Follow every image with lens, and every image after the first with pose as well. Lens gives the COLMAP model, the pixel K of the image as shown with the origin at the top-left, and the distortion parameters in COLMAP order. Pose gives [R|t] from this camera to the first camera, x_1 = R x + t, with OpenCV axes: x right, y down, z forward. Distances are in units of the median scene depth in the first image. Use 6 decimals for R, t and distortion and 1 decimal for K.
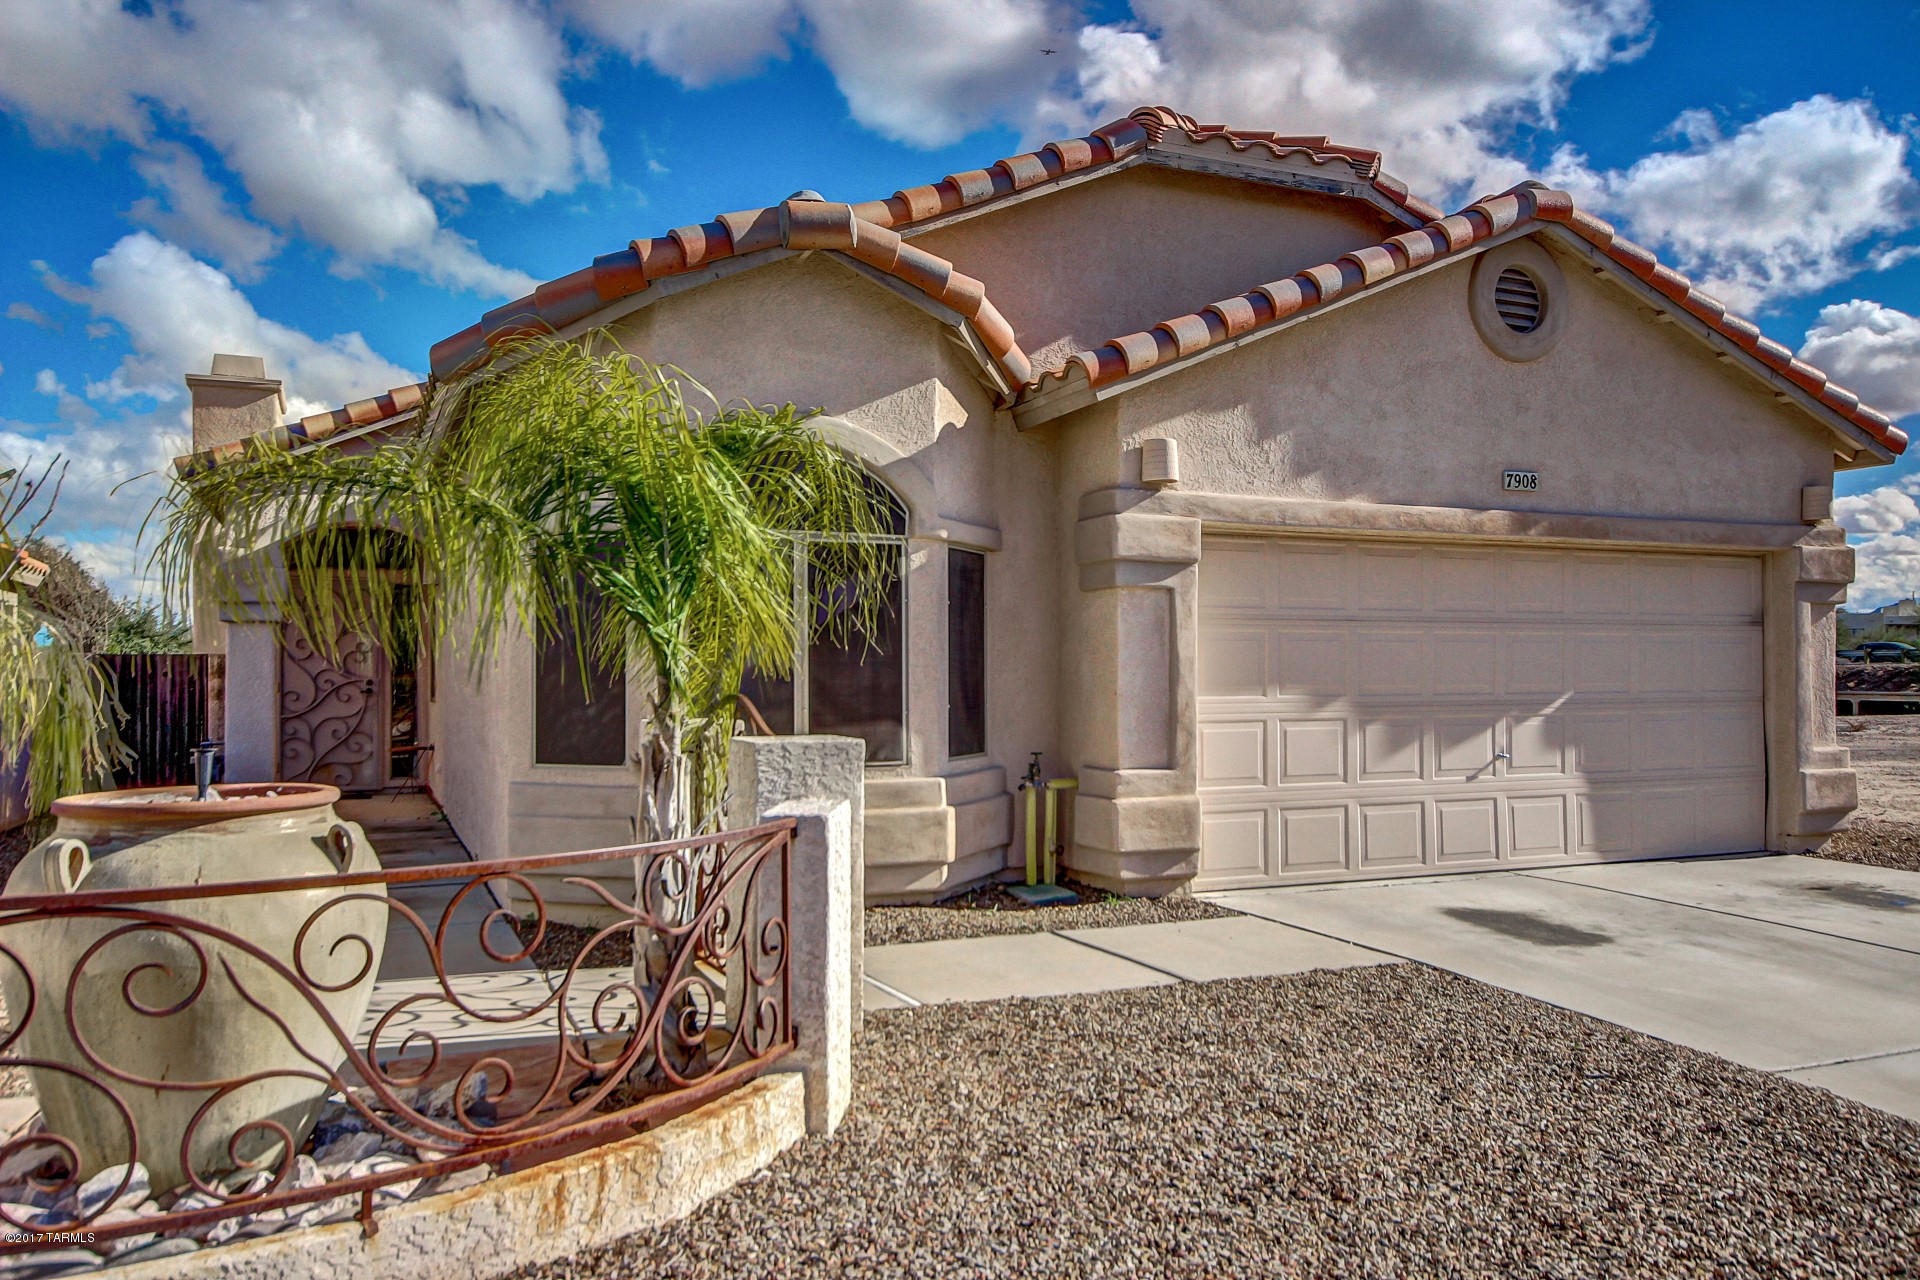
lens RADIAL K [[1405.3, 0, 895.1], [0, 1405.3, 644.3], [0, 0, 1]] dist [0.006115, 0.000905]
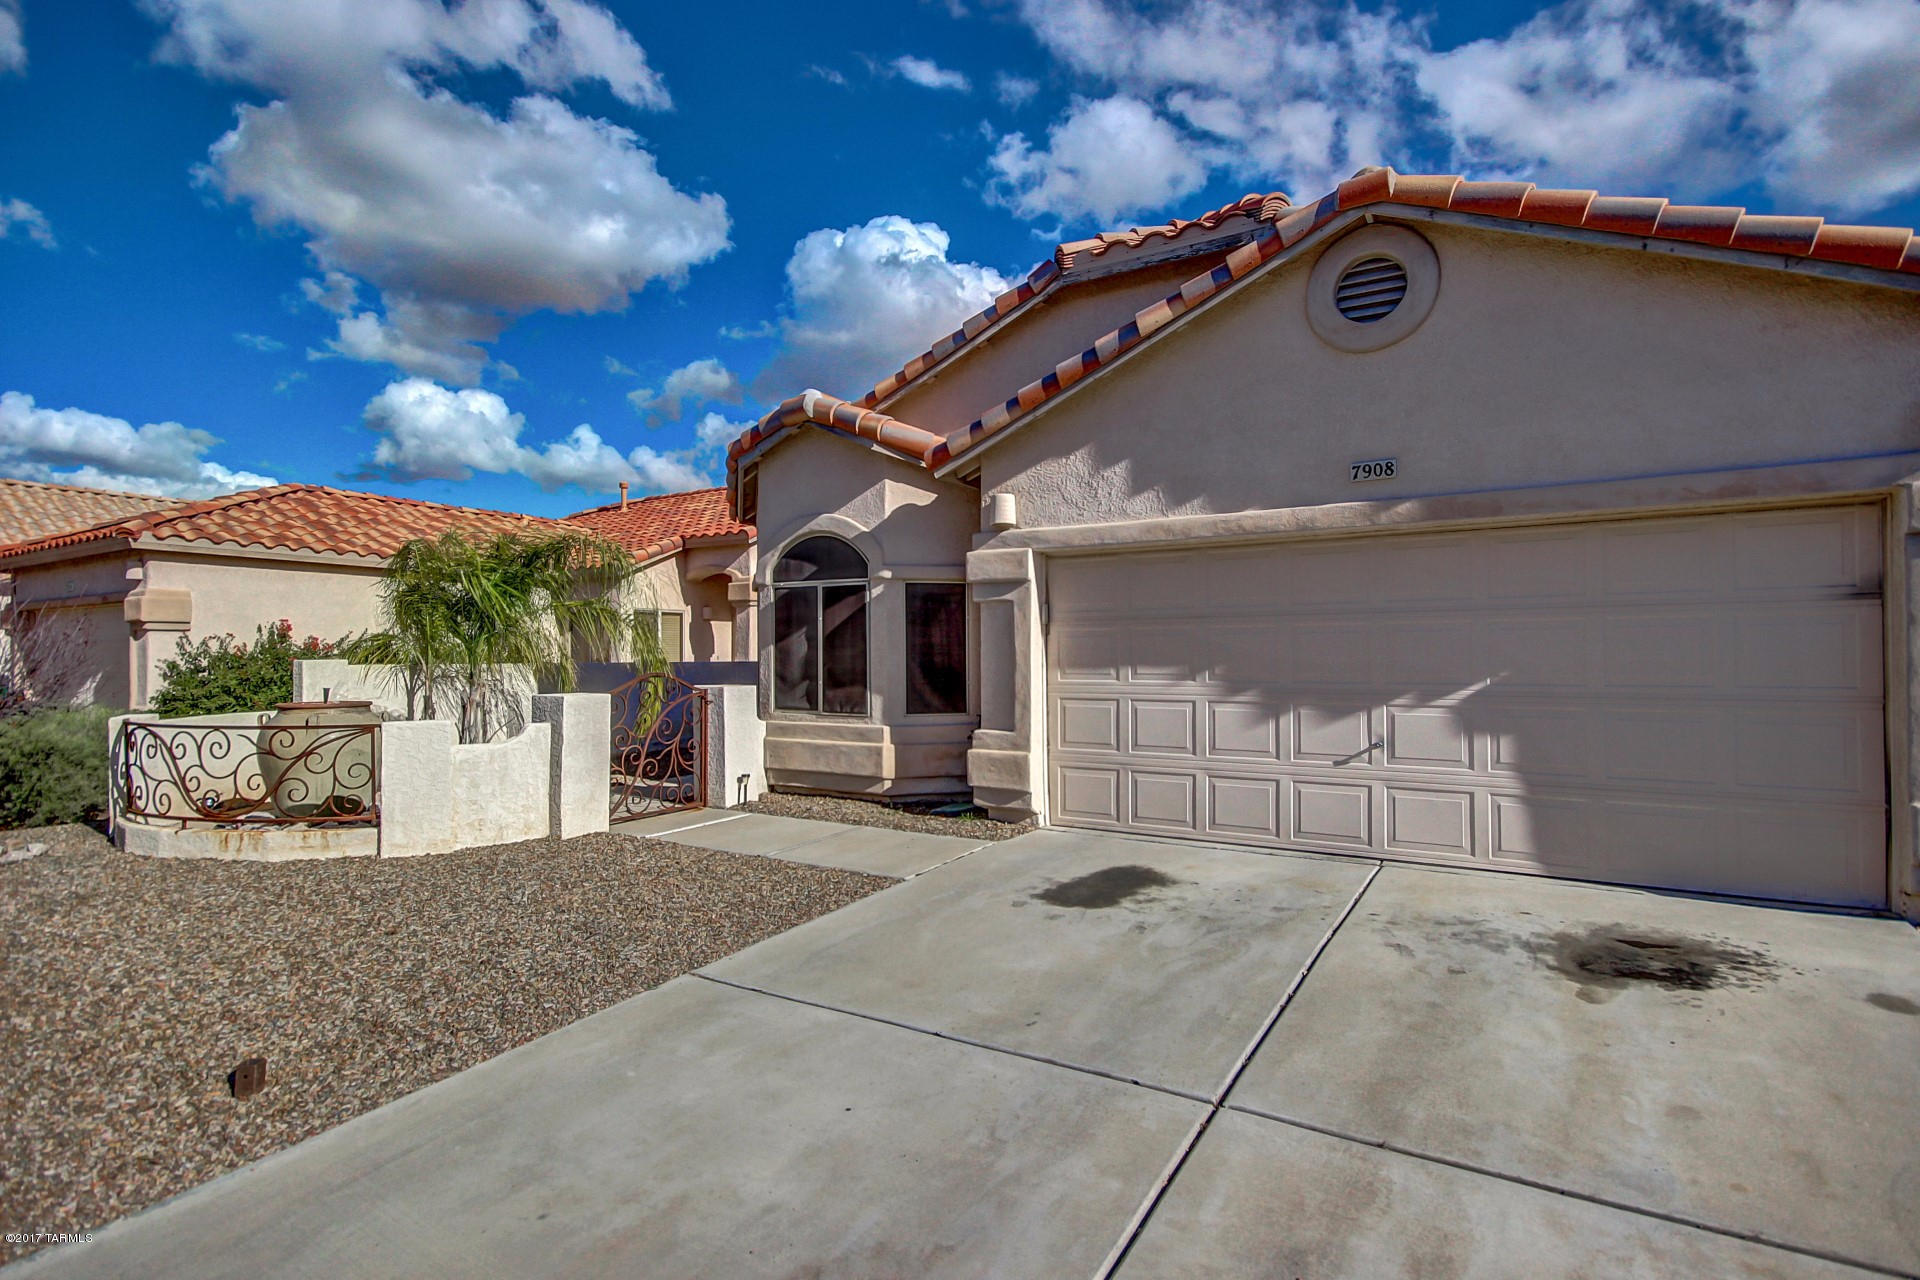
lens RADIAL K [[899.5, 0, 960.0], [0, 899.5, 640.0], [0, 0, 1]] dist [0.009364, 0.000261]
pose [[0.599353, -0.015355, -0.800338, 0.824904], [0.018093, 0.999820, -0.005632, 0.002739], [0.800280, -0.011105, 0.599523, 0.402737]]
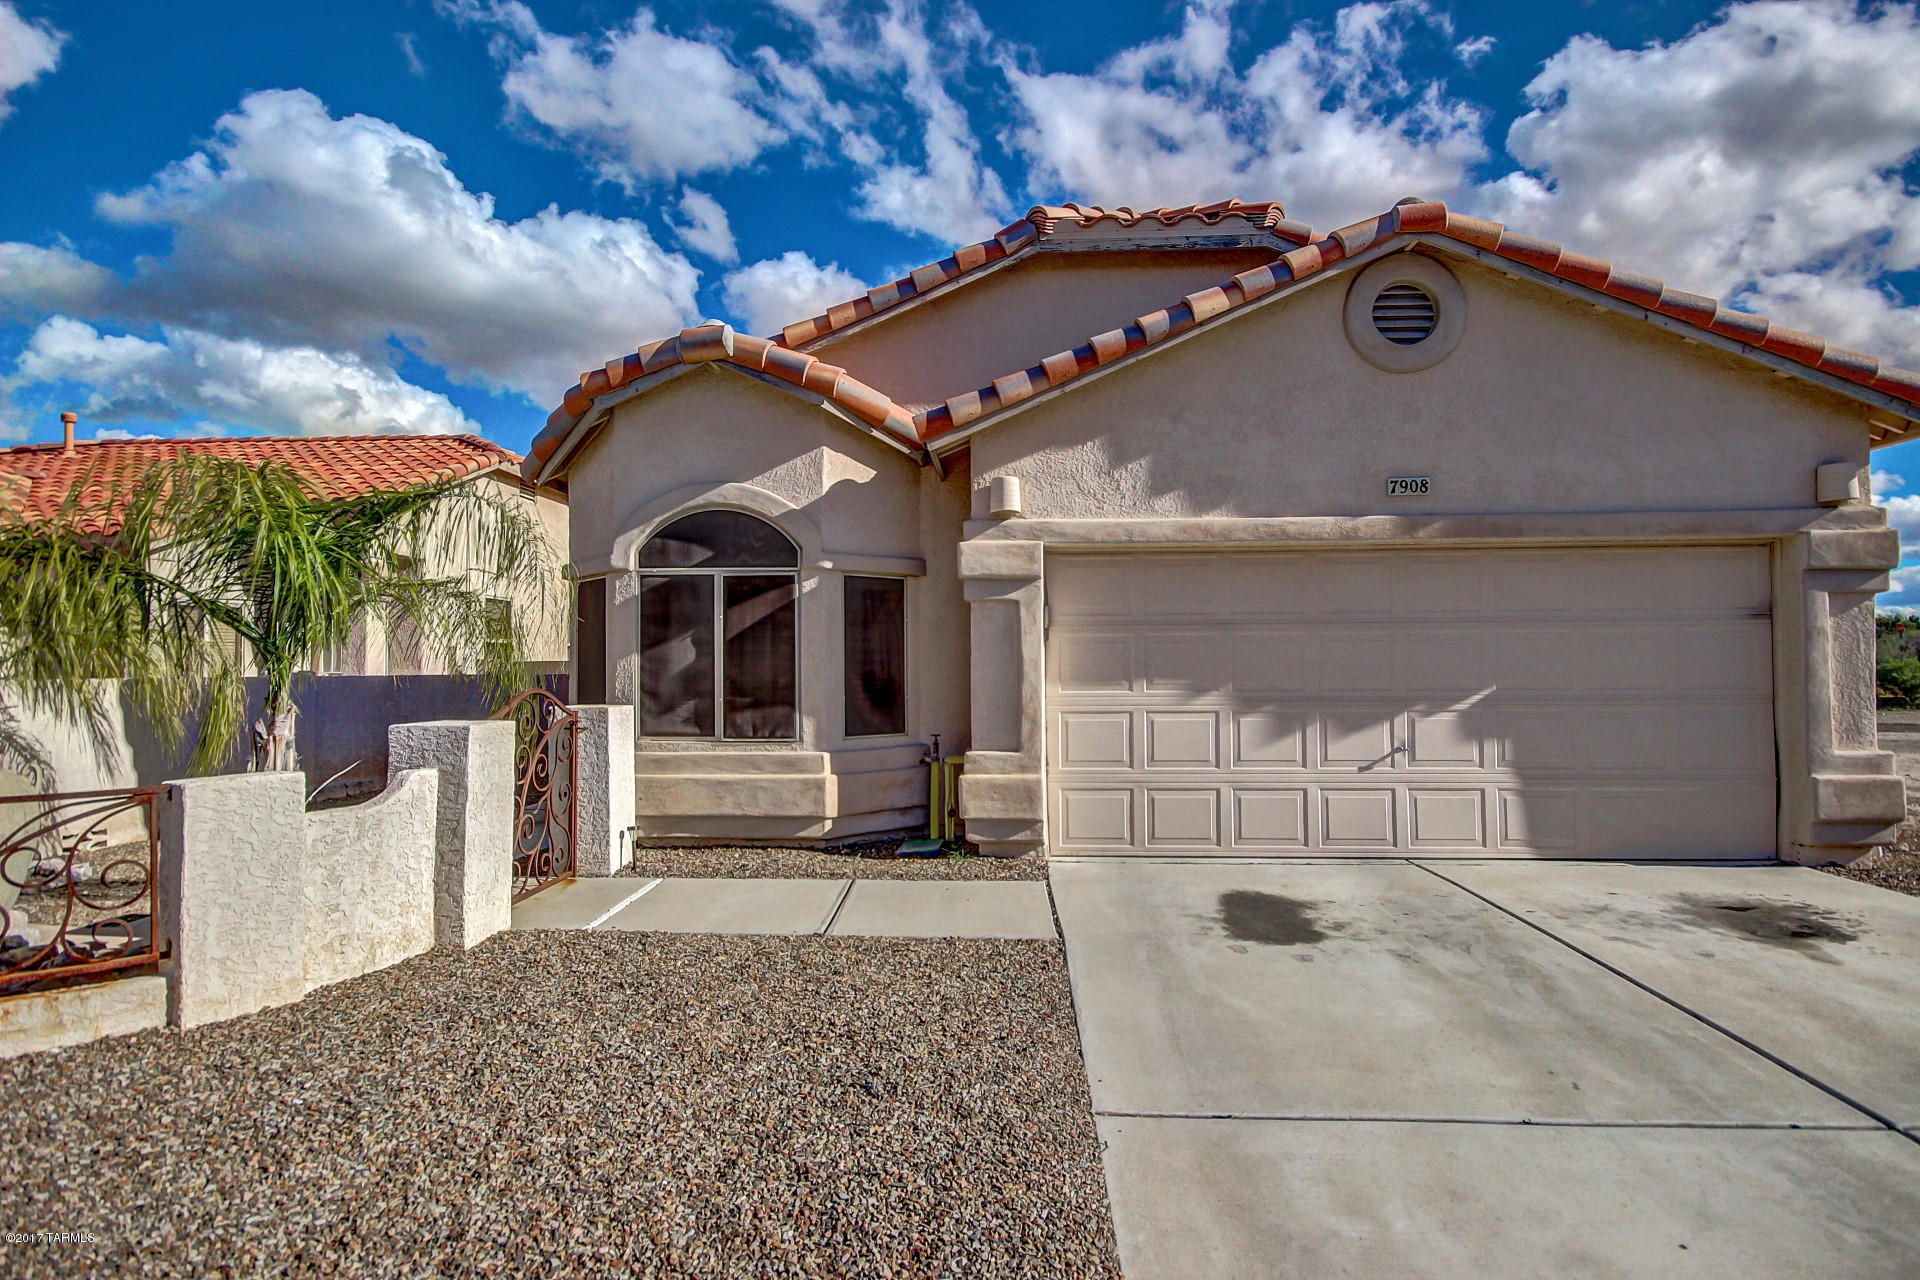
lens RADIAL K [[937.1, 0, 942.1], [0, 937.1, 645.2], [0, 0, 1]] dist [0.004103, 0.000395]
pose [[0.902914, -0.013900, -0.429596, 0.454613], [0.012176, 0.999903, -0.006761, 0.002484], [0.429648, 0.000874, 0.902996, 0.235225]]
